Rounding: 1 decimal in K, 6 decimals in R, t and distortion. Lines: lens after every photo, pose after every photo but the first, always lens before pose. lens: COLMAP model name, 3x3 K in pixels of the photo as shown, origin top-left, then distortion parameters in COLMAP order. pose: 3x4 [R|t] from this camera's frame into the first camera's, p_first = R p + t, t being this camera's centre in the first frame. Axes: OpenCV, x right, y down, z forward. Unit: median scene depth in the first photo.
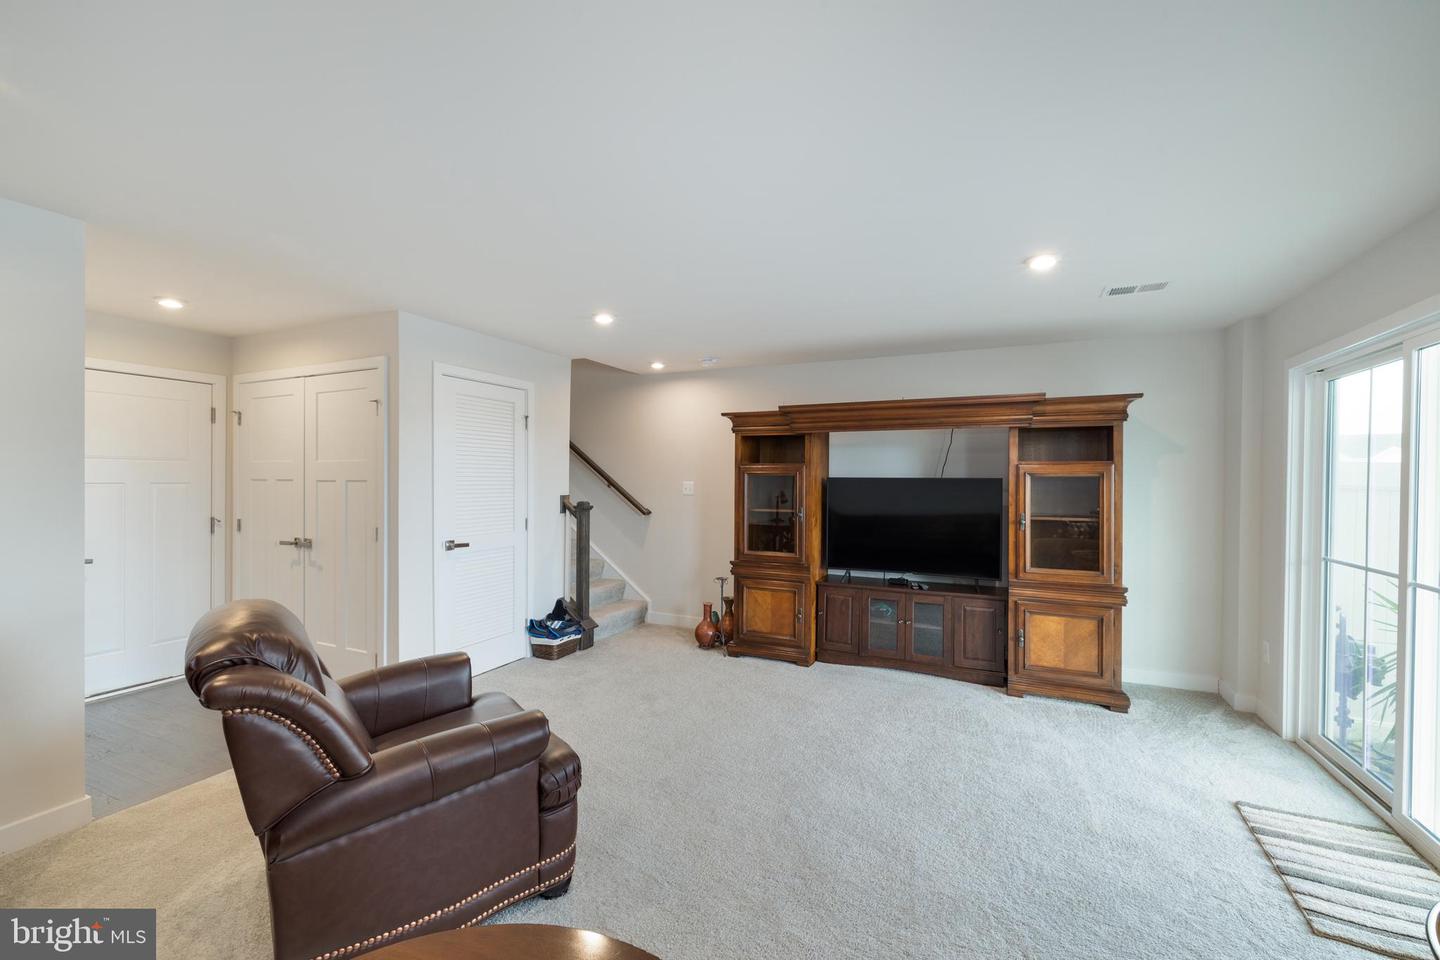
lens RADIAL K [[598.6, 0, 721.8], [0, 598.6, 480.0], [0, 0, 1]] dist [-0.000129, 0.000352]
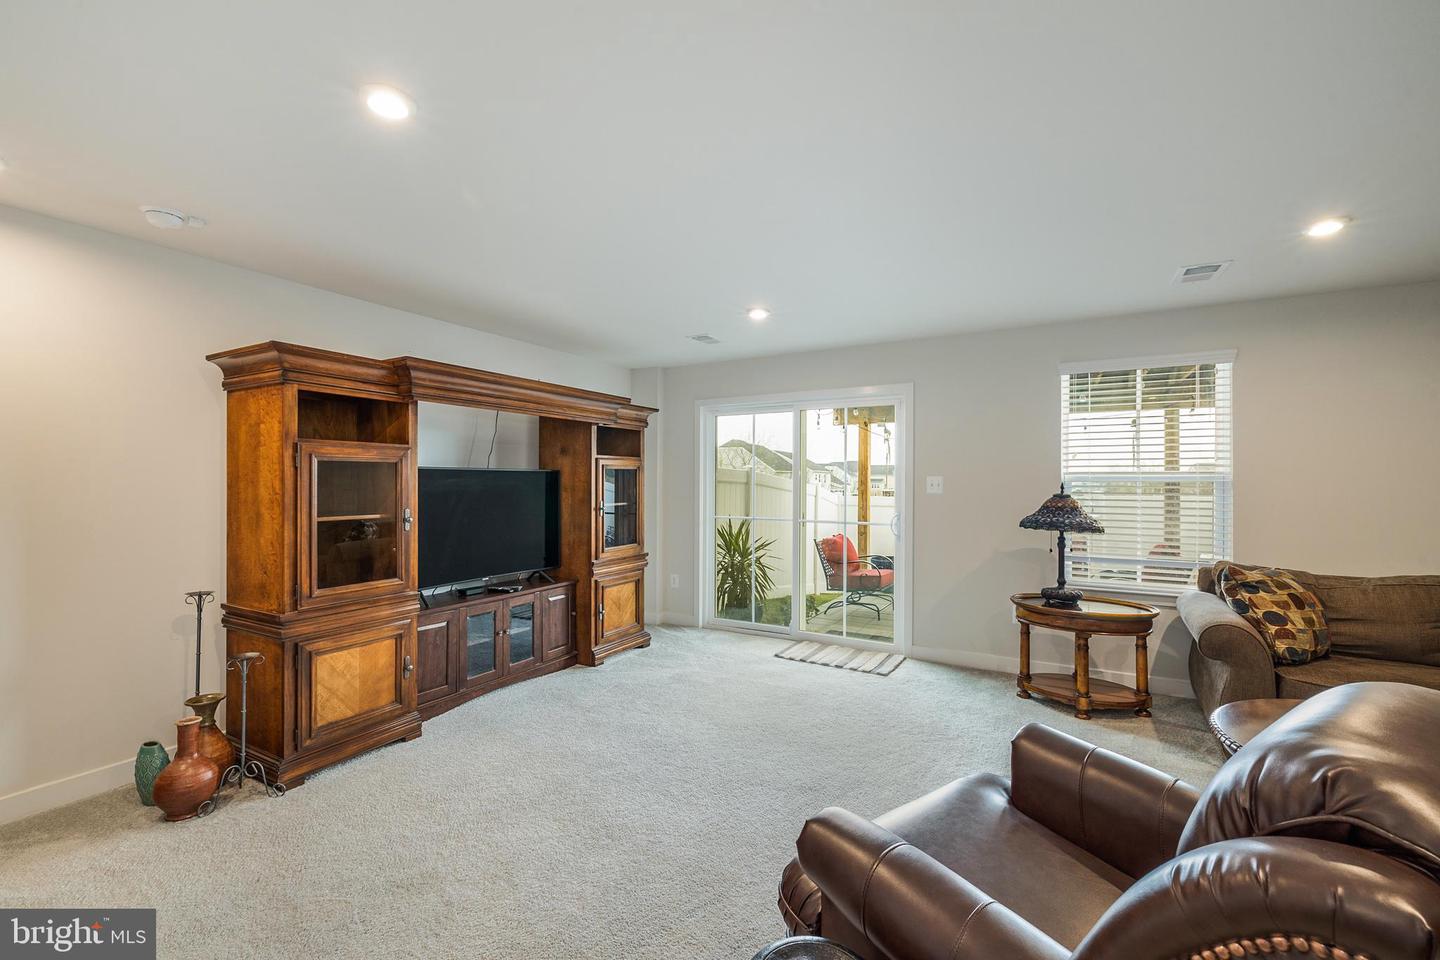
lens RADIAL K [[598.6, 0, 721.8], [0, 598.6, 480.0], [0, 0, 1]] dist [-0.000129, 0.000352]
pose [[0.071203, -0.003166, 0.997457, -0.600853], [-0.003006, 0.999990, 0.003389, 0.011976], [-0.997457, -0.003240, 0.071193, 0.686107]]
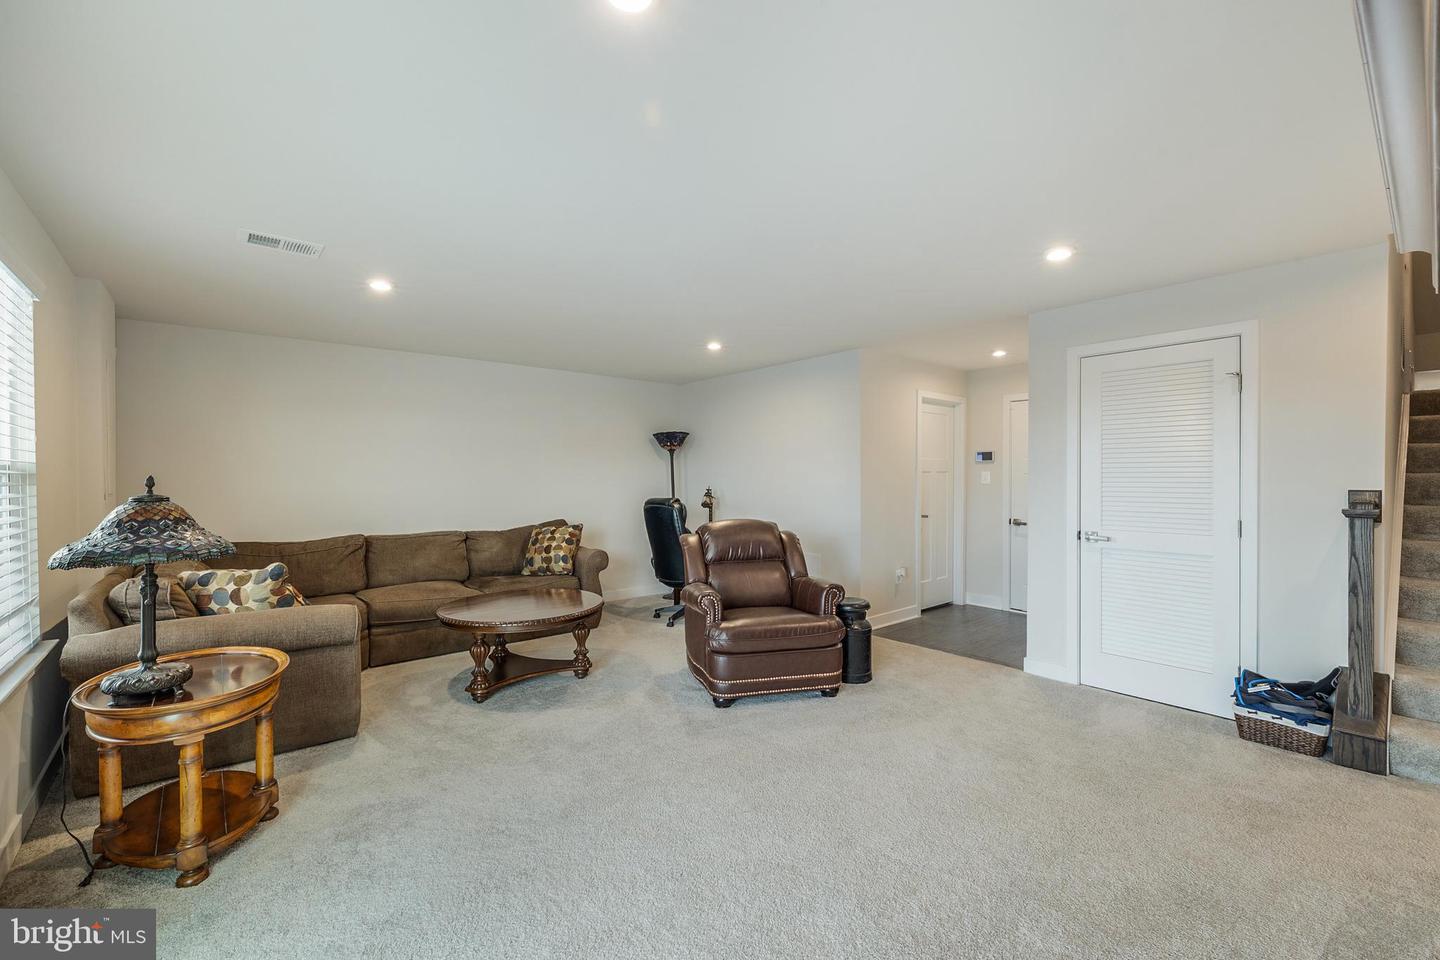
lens RADIAL K [[598.6, 0, 721.8], [0, 598.6, 480.0], [0, 0, 1]] dist [-0.000129, 0.000352]
pose [[-0.421541, -0.001018, -0.906809, 0.656056], [-0.001906, 0.999998, -0.000236, 0.021342], [0.906807, 0.001628, -0.421543, 0.887786]]
